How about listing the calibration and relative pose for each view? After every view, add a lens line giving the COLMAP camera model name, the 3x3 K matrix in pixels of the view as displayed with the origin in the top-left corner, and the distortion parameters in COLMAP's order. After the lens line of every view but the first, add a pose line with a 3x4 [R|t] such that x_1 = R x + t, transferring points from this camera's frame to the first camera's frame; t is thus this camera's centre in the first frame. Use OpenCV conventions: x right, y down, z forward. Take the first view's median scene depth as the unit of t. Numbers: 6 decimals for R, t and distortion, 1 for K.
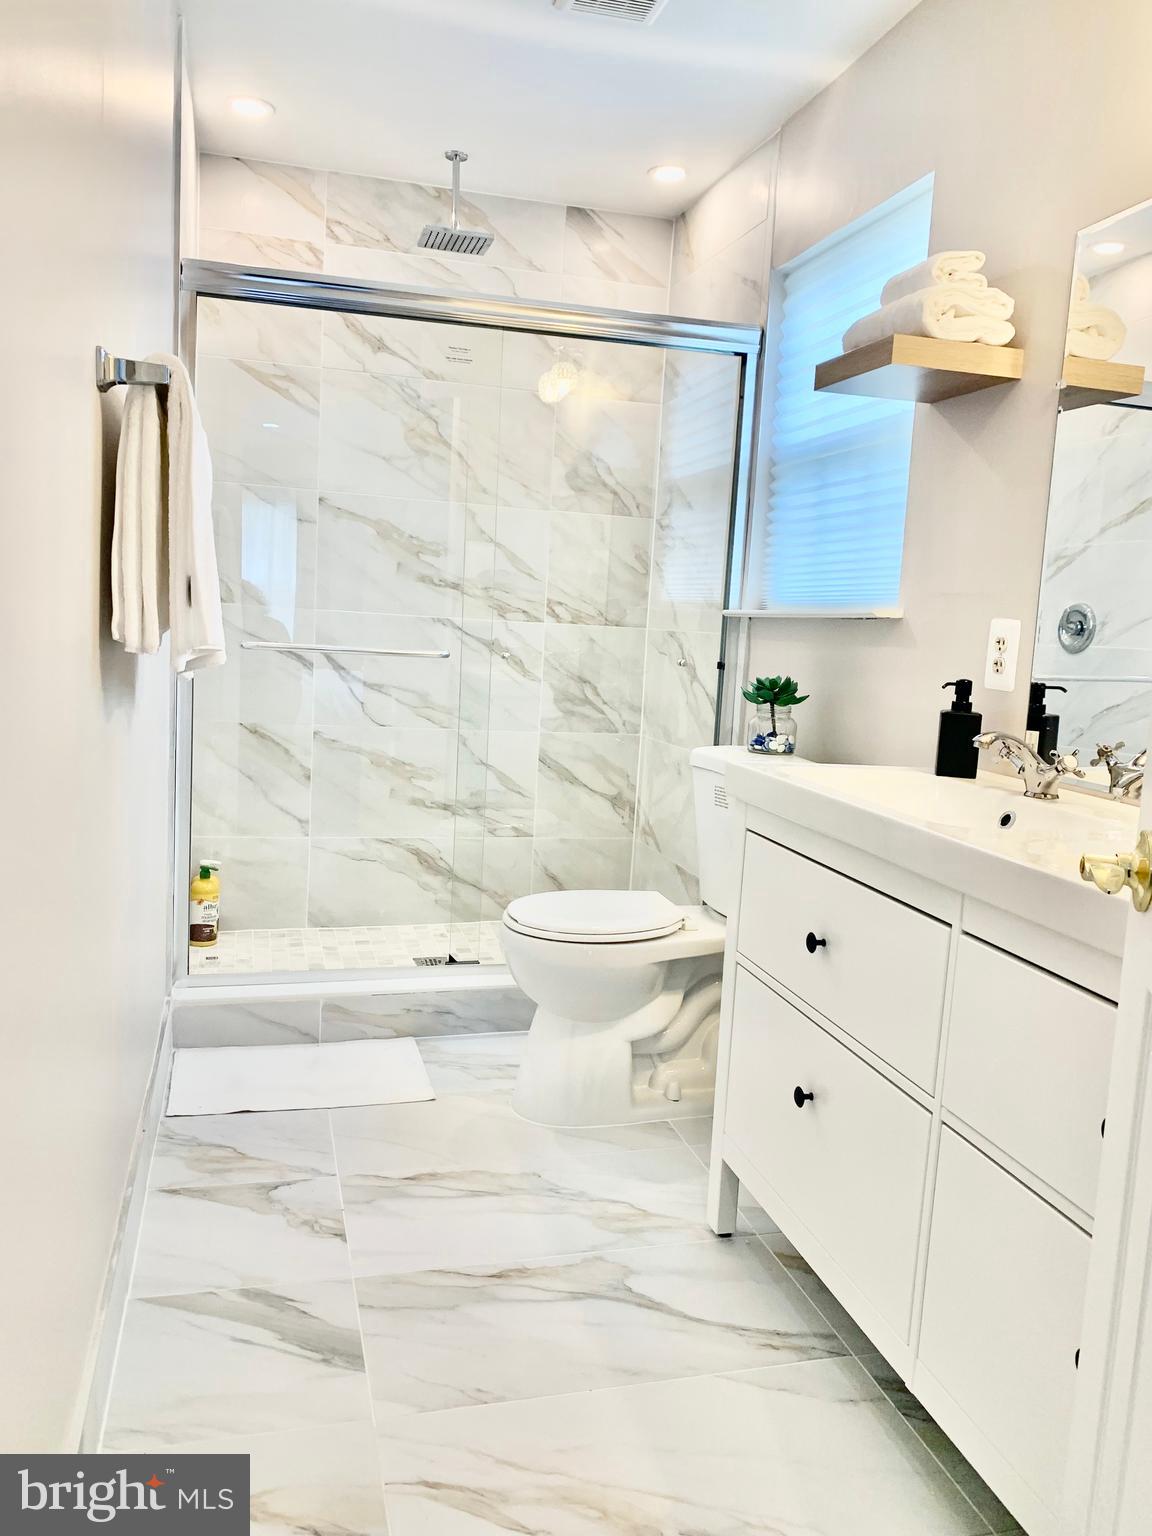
lens RADIAL K [[1175.1, 0, 572.2], [0, 1175.1, 766.0], [0, 0, 1]] dist [0.033540, -0.031621]
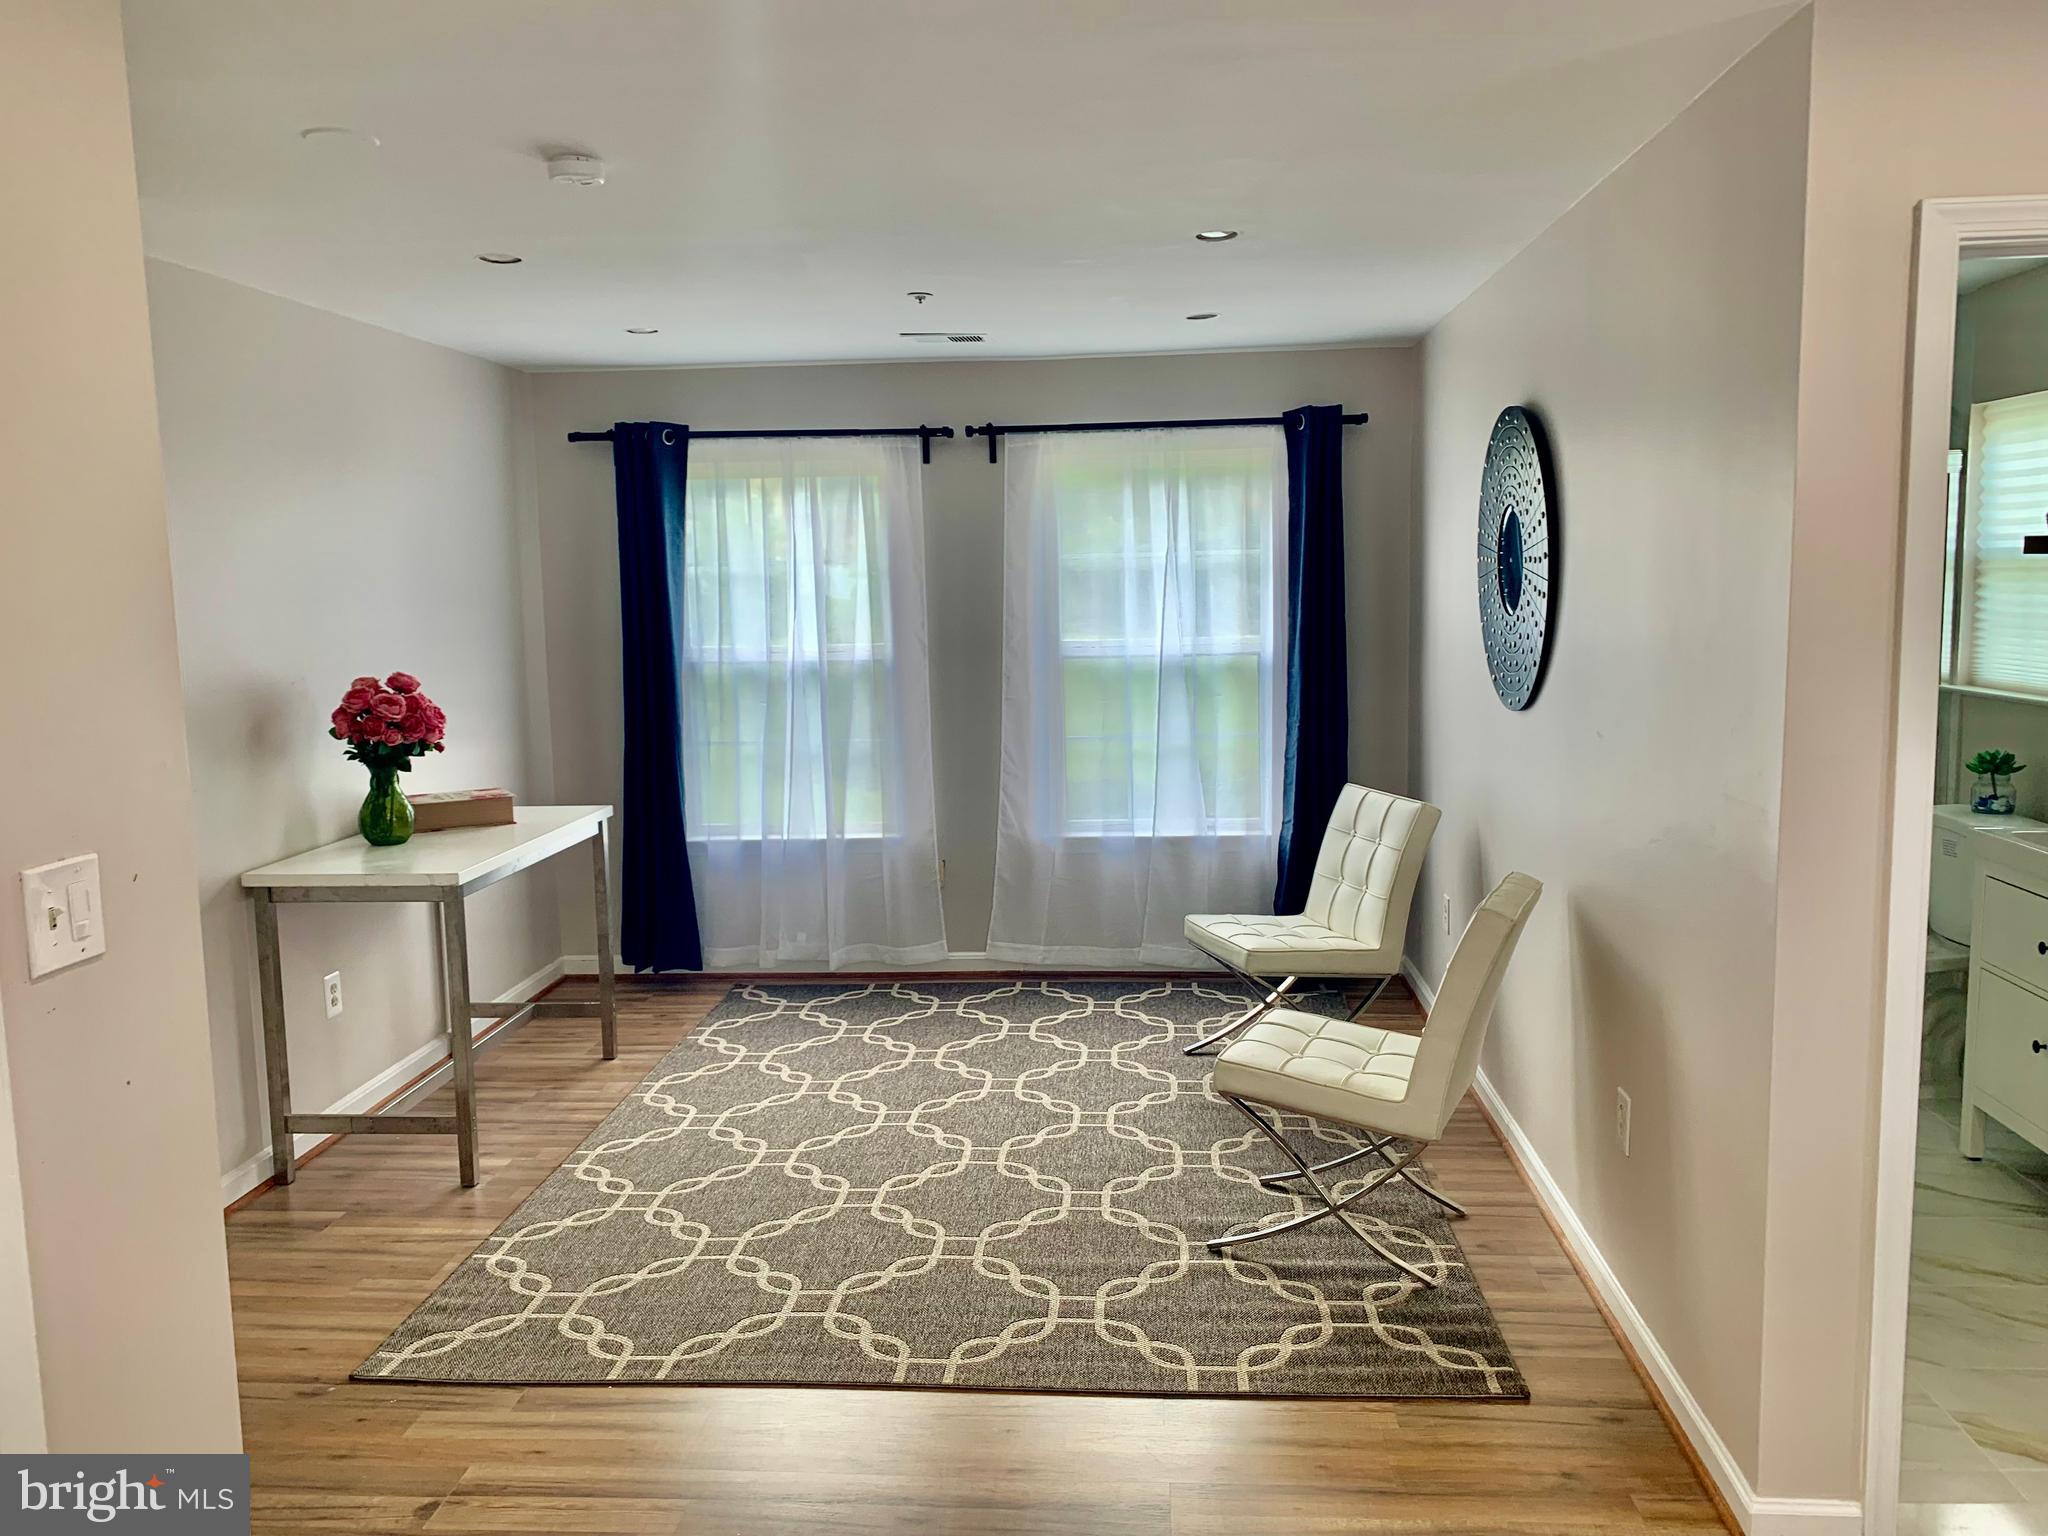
lens RADIAL K [[1566.8, 0, 1029.9], [0, 1566.8, 773.1], [0, 0, 1]] dist [0.033540, -0.031621]
pose [[0.938713, -0.032753, -0.343141, -0.218043], [0.020744, 0.999039, -0.038613, -0.008939], [0.344076, 0.029128, 0.938490, -0.945263]]
